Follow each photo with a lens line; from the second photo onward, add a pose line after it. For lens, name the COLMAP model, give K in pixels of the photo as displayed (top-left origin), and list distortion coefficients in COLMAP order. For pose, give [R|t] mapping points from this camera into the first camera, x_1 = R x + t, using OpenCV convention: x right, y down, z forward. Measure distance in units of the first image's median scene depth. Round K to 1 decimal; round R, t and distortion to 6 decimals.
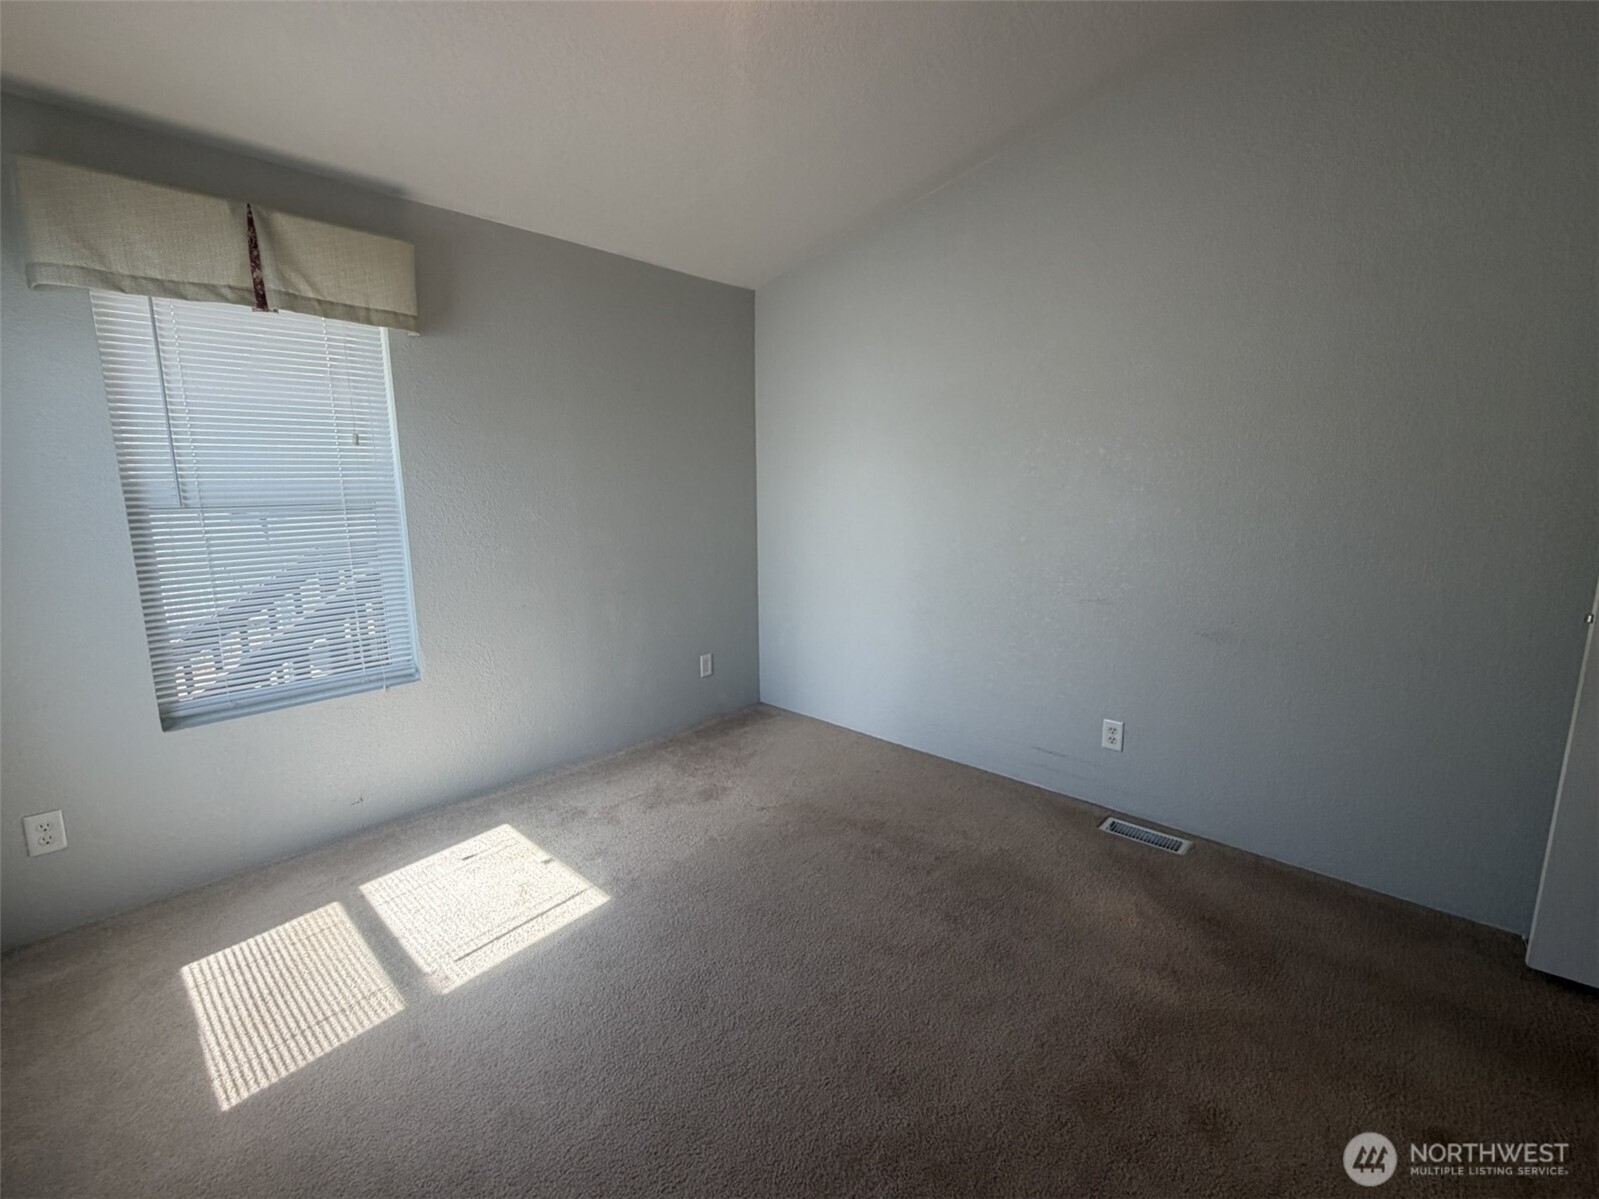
lens RADIAL K [[688.4, 0, 800.4], [0, 688.4, 594.3], [0, 0, 1]] dist [0.004280, 0.000376]
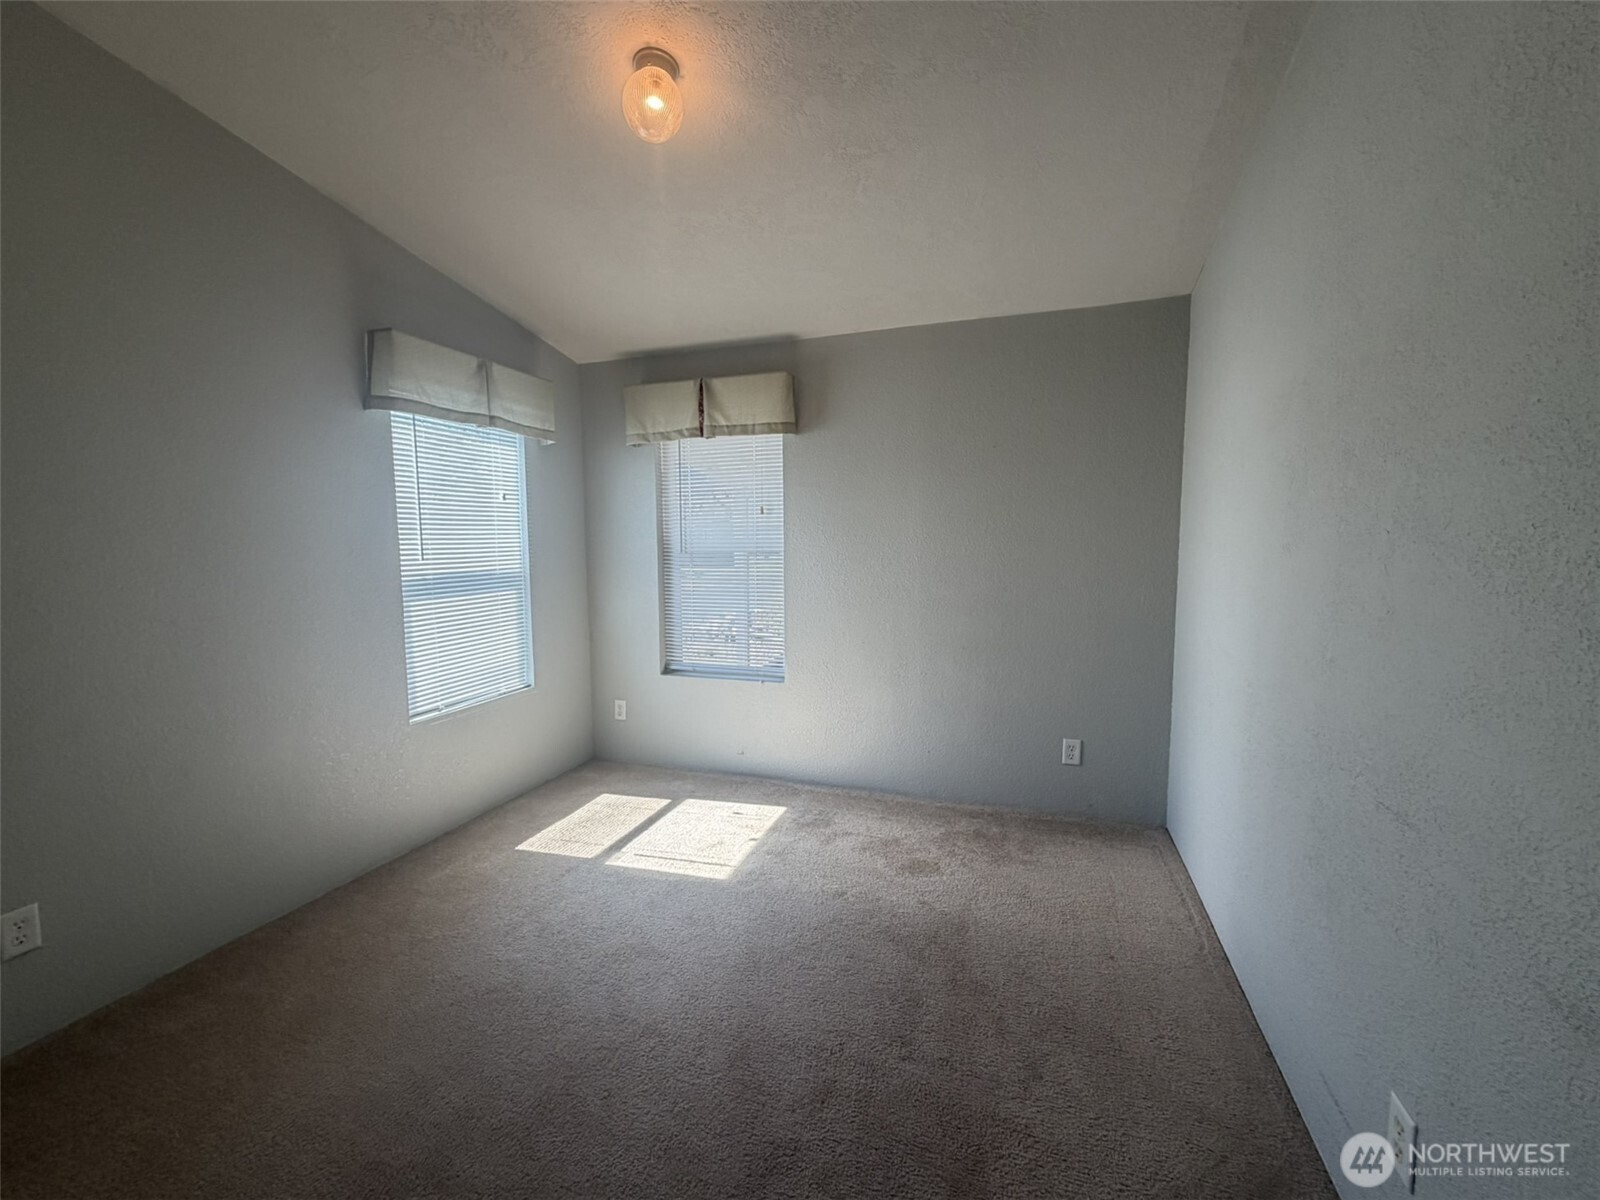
lens RADIAL K [[681.1, 0, 800.0], [0, 681.1, 600.0], [0, 0, 1]] dist [0.000203, -0.000073]
pose [[0.396026, 0.090793, -0.913740, 0.767773], [-0.143185, 0.989033, 0.036217, -0.103286], [0.907007, 0.116491, 0.404683, 0.523276]]
